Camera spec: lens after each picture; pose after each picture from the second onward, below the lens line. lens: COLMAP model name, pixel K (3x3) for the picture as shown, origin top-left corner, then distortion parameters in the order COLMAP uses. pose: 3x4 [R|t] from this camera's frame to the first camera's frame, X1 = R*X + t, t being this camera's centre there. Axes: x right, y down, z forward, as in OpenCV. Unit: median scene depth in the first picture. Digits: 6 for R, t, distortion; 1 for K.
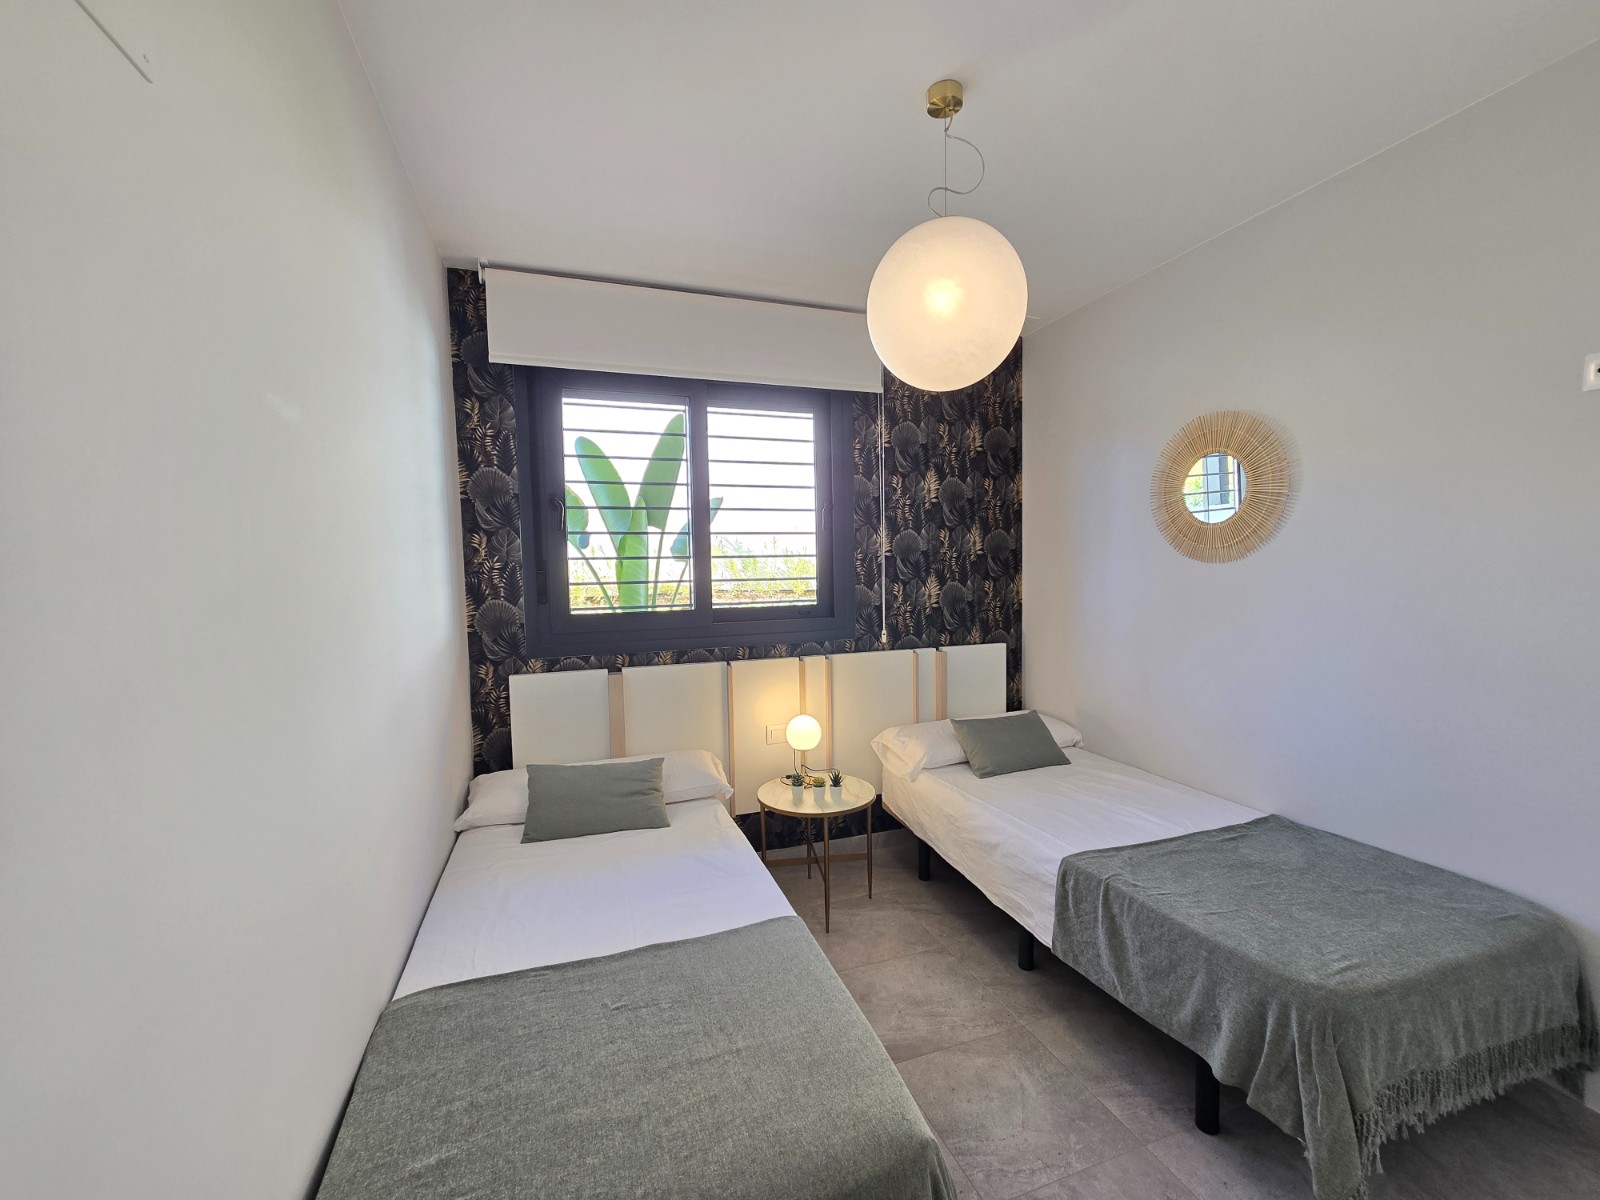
lens RADIAL K [[653.5, 0, 800.4], [0, 653.5, 607.7], [0, 0, 1]] dist [0.001001, -0.003239]
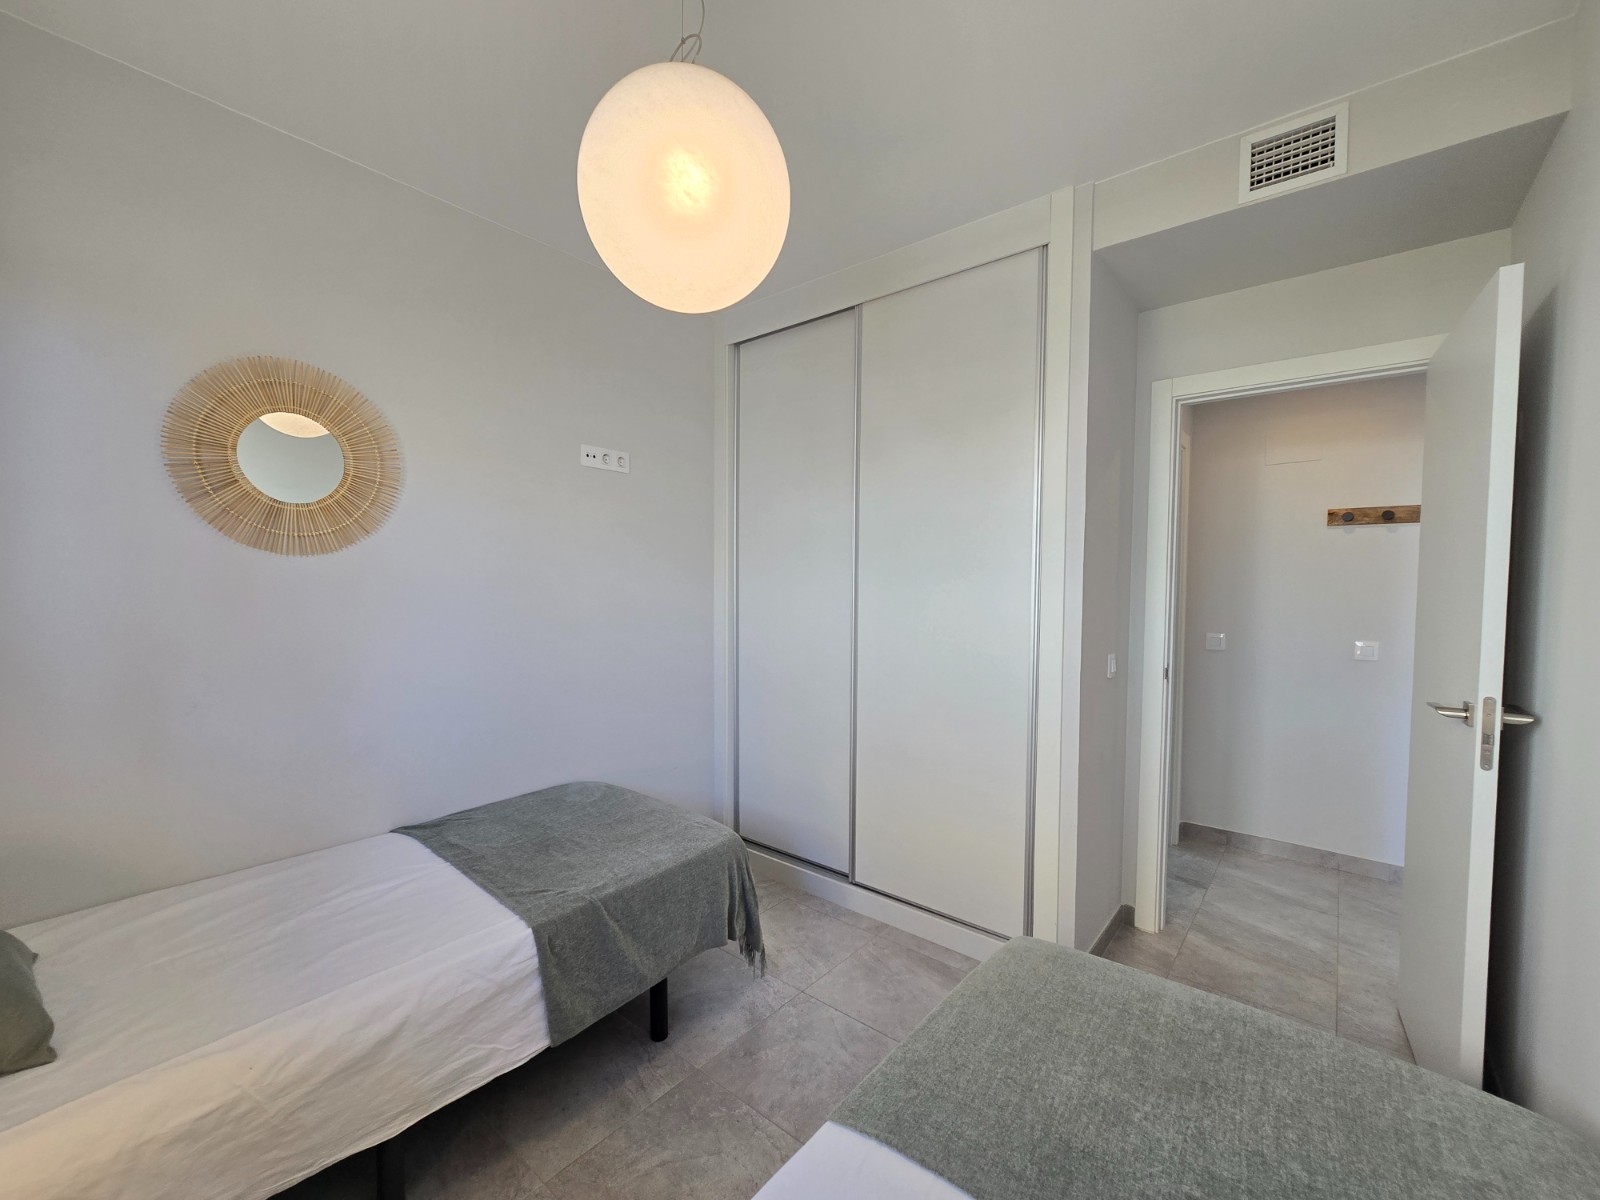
lens RADIAL K [[653.5, 0, 800.4], [0, 653.5, 607.7], [0, 0, 1]] dist [0.001001, -0.003239]
pose [[-0.510042, -0.020473, 0.859906, -0.362214], [0.047982, 0.997483, 0.052209, -0.019429], [-0.858810, 0.067889, -0.507776, 0.947552]]
